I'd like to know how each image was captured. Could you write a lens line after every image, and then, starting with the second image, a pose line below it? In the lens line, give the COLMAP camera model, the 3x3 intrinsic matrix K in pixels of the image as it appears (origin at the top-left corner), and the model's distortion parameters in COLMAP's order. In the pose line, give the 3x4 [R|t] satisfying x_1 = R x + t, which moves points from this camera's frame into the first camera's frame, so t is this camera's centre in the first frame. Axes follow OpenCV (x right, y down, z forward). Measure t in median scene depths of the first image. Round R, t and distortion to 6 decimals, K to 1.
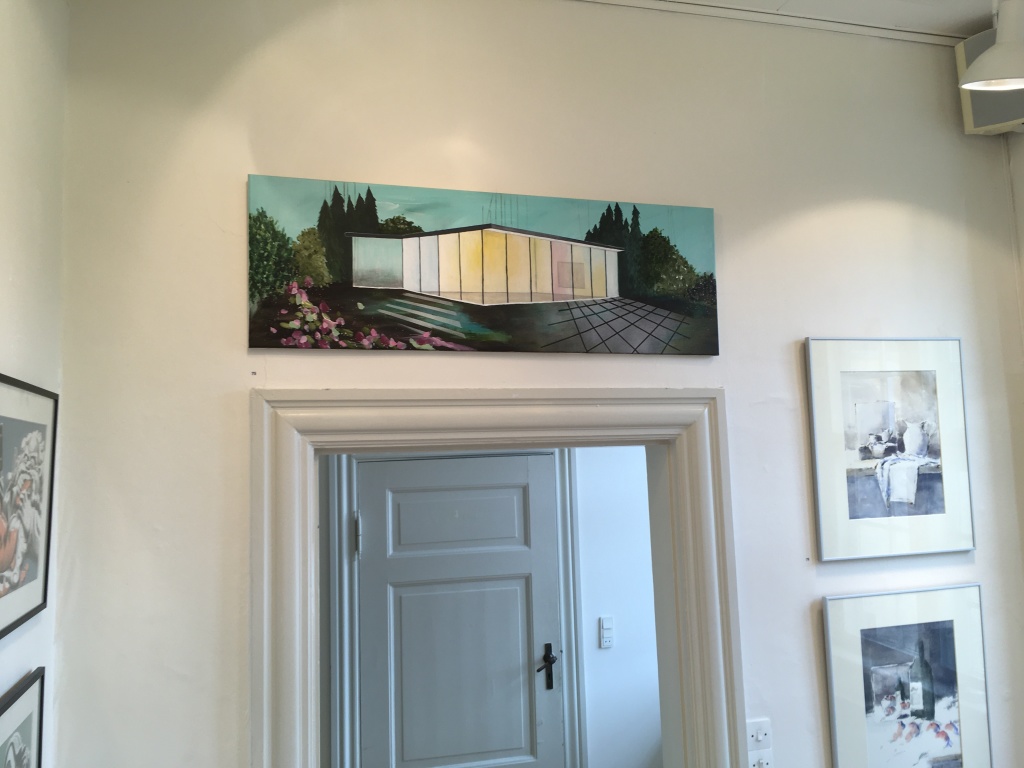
lens RADIAL K [[865.7, 0, 512.0], [0, 865.7, 384.0], [0, 0, 1]] dist [0.034285, -0.000192]
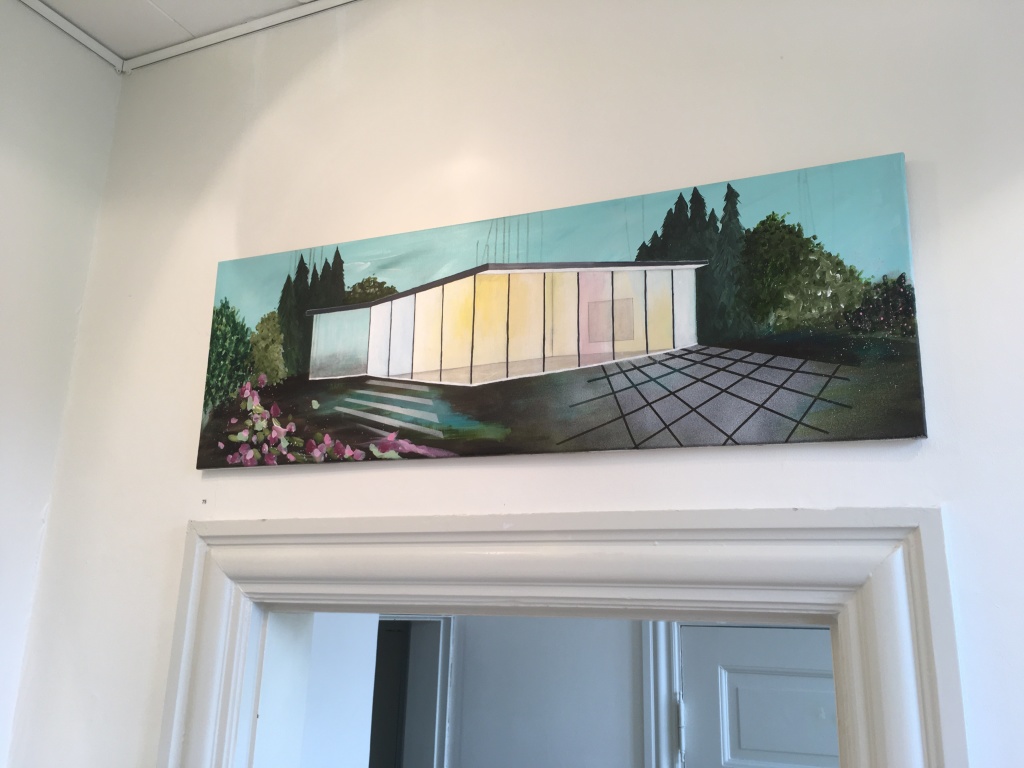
lens RADIAL K [[865.7, 0, 512.0], [0, 865.7, 384.0], [0, 0, 1]] dist [0.034285, -0.000192]
pose [[0.763652, -0.118908, -0.634583, 0.397226], [0.008631, 0.984686, -0.174124, 0.020878], [0.645570, 0.127493, 0.752984, 0.523807]]
